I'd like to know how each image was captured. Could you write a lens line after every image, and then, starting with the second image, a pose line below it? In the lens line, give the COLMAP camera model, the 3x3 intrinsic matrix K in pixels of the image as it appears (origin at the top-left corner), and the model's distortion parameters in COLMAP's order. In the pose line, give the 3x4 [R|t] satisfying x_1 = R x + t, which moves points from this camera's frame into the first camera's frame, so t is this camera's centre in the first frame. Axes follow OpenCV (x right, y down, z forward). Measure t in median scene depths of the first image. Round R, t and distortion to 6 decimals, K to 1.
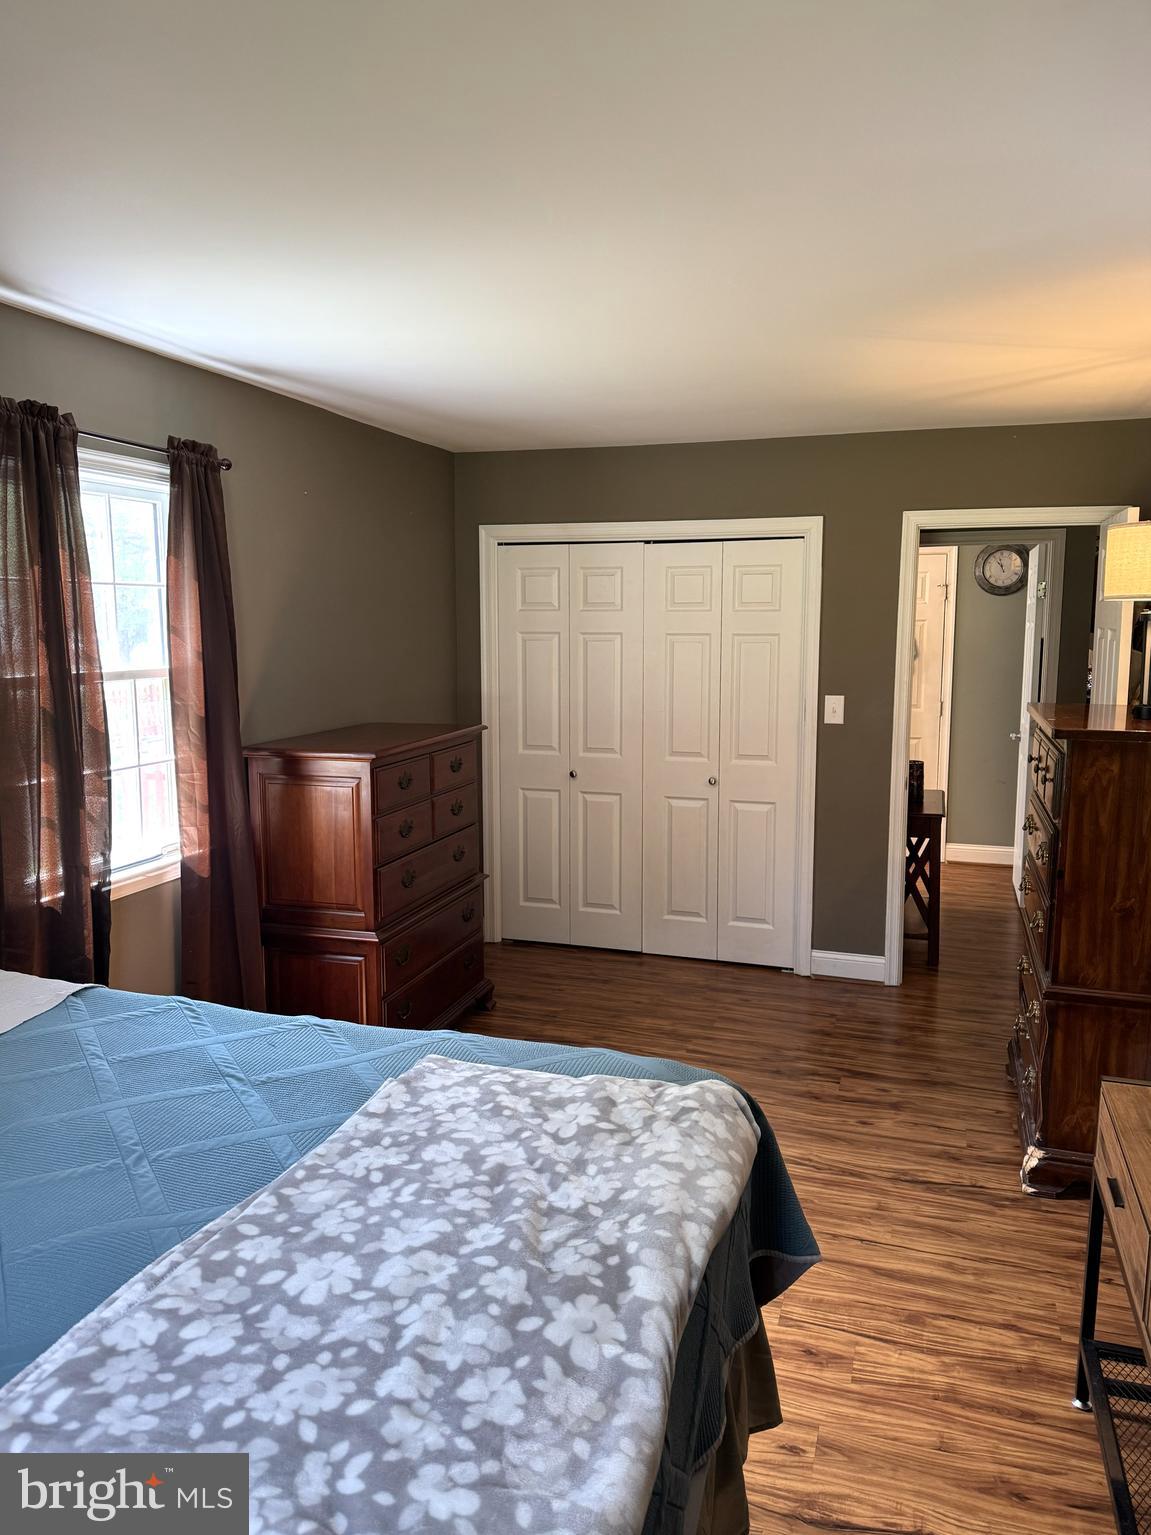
lens RADIAL K [[1119.4, 0, 575.5], [0, 1119.4, 767.5], [0, 0, 1]] dist [0.009209, 0.001149]
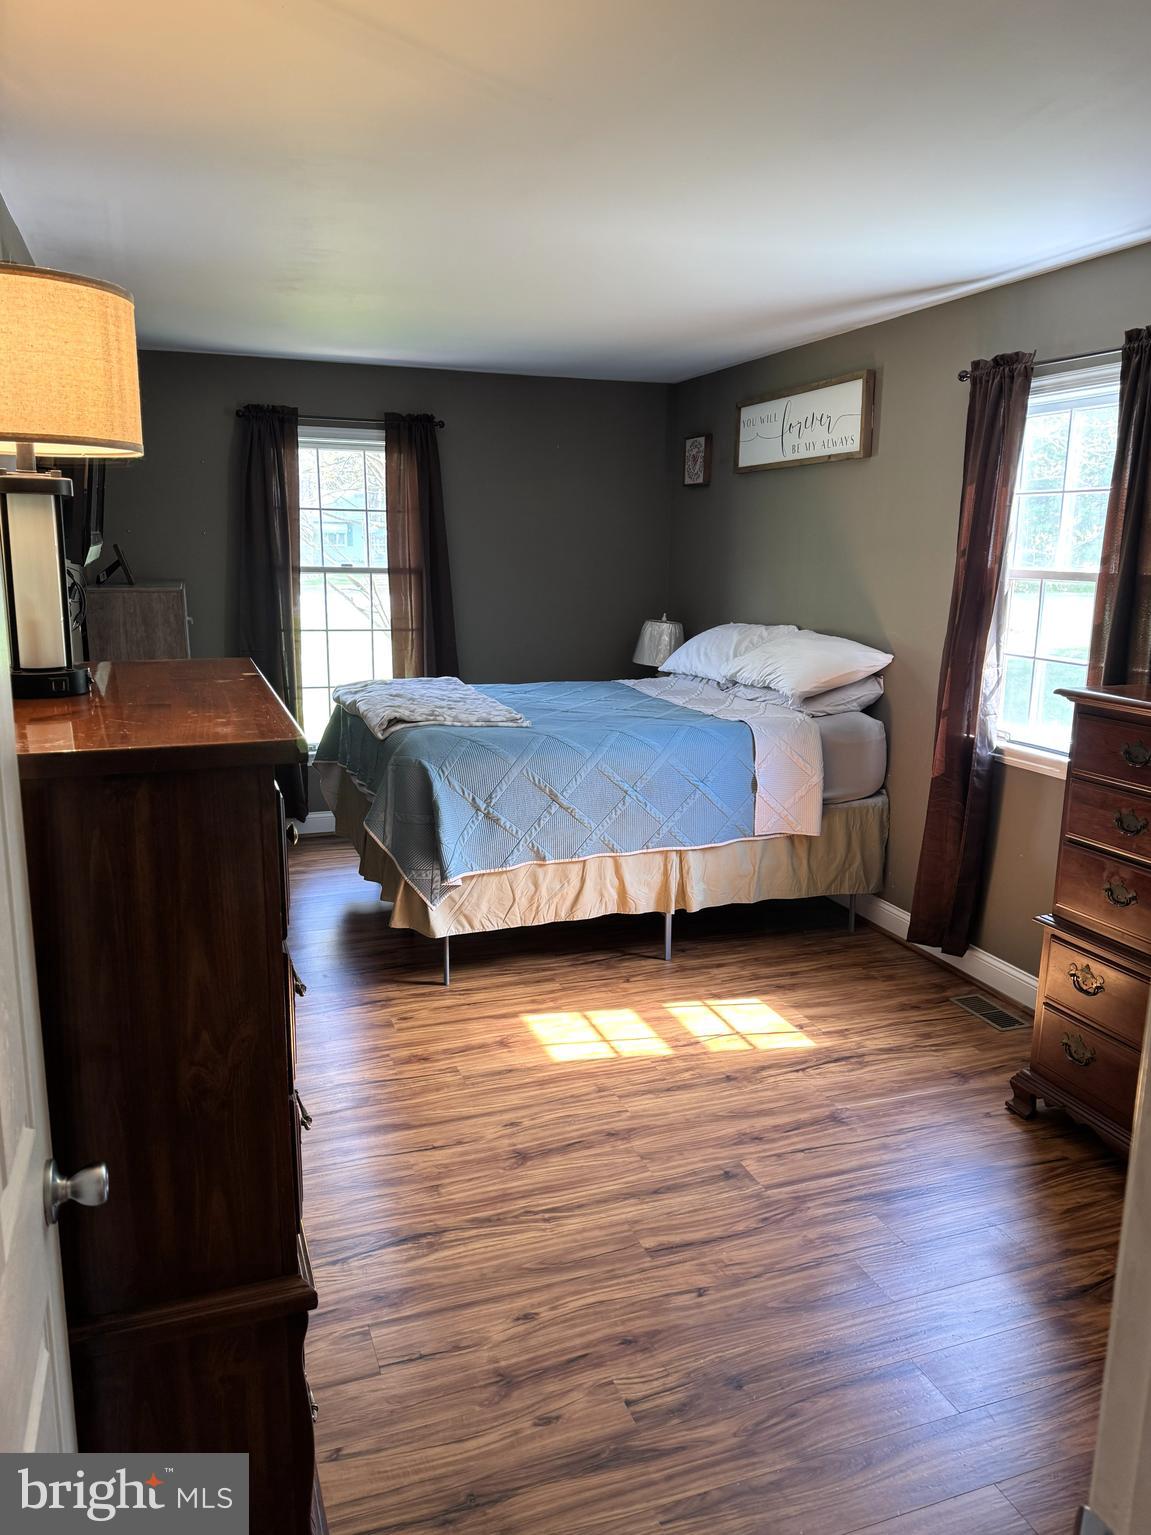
lens RADIAL K [[1119.4, 0, 575.5], [0, 1119.4, 767.5], [0, 0, 1]] dist [0.009209, 0.001149]
pose [[-0.793826, 0.116523, -0.596878, 0.654267], [-0.090025, 0.948143, 0.304827, -0.194772], [0.601445, 0.295713, -0.742171, 1.580111]]
